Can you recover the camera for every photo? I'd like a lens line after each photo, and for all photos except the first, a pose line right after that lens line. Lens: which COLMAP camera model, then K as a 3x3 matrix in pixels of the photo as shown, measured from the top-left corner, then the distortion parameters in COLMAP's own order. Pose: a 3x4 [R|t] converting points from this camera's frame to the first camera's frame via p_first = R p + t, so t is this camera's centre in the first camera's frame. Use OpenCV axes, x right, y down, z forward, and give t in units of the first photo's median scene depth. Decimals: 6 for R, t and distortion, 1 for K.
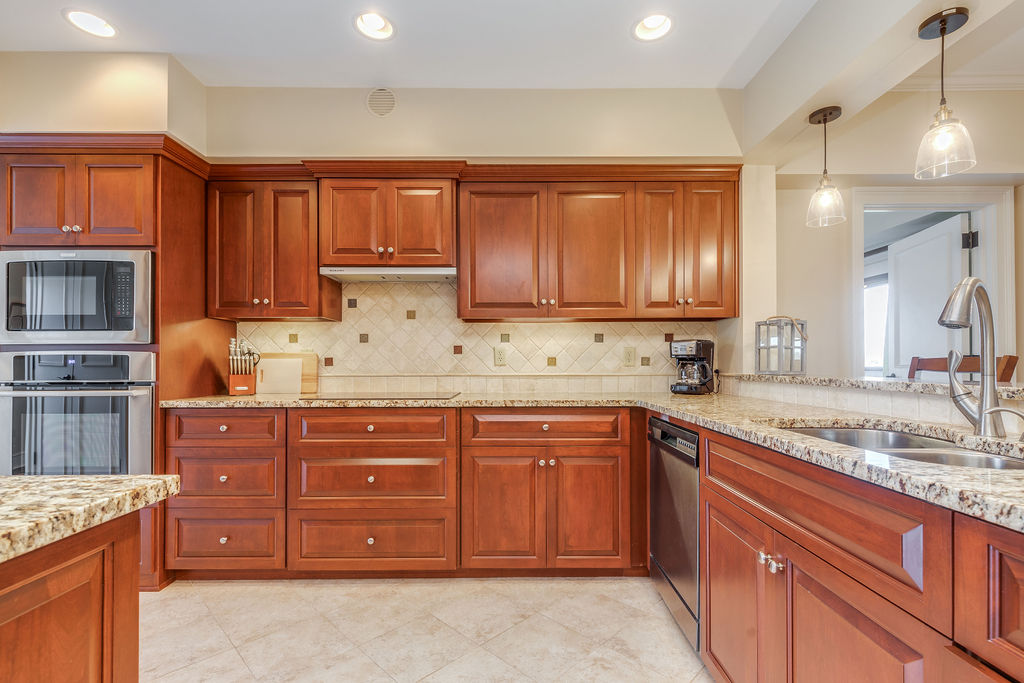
lens RADIAL K [[460.7, 0, 513.2], [0, 460.7, 362.8], [0, 0, 1]] dist [-0.000954, 0.000233]
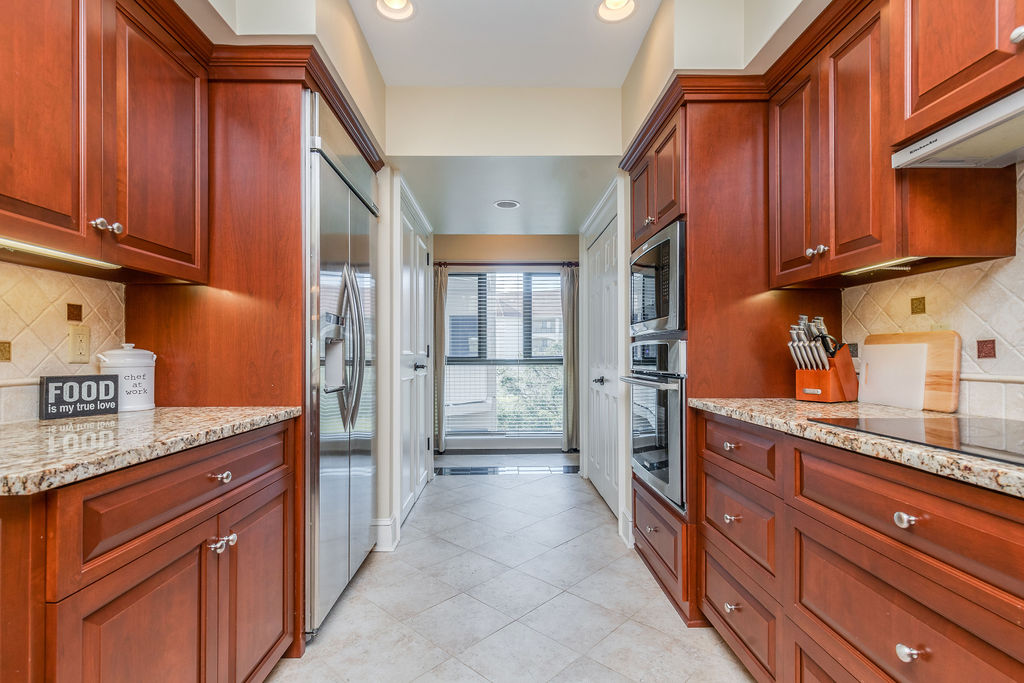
lens RADIAL K [[477.7, 0, 513.7], [0, 477.7, 355.3], [0, 0, 1]] dist [-0.000532, -0.000032]
pose [[0.021508, 0.001878, -0.999767, 0.075305], [0.004300, 0.999989, 0.001971, 0.001544], [0.999759, -0.004341, 0.021500, 0.583147]]
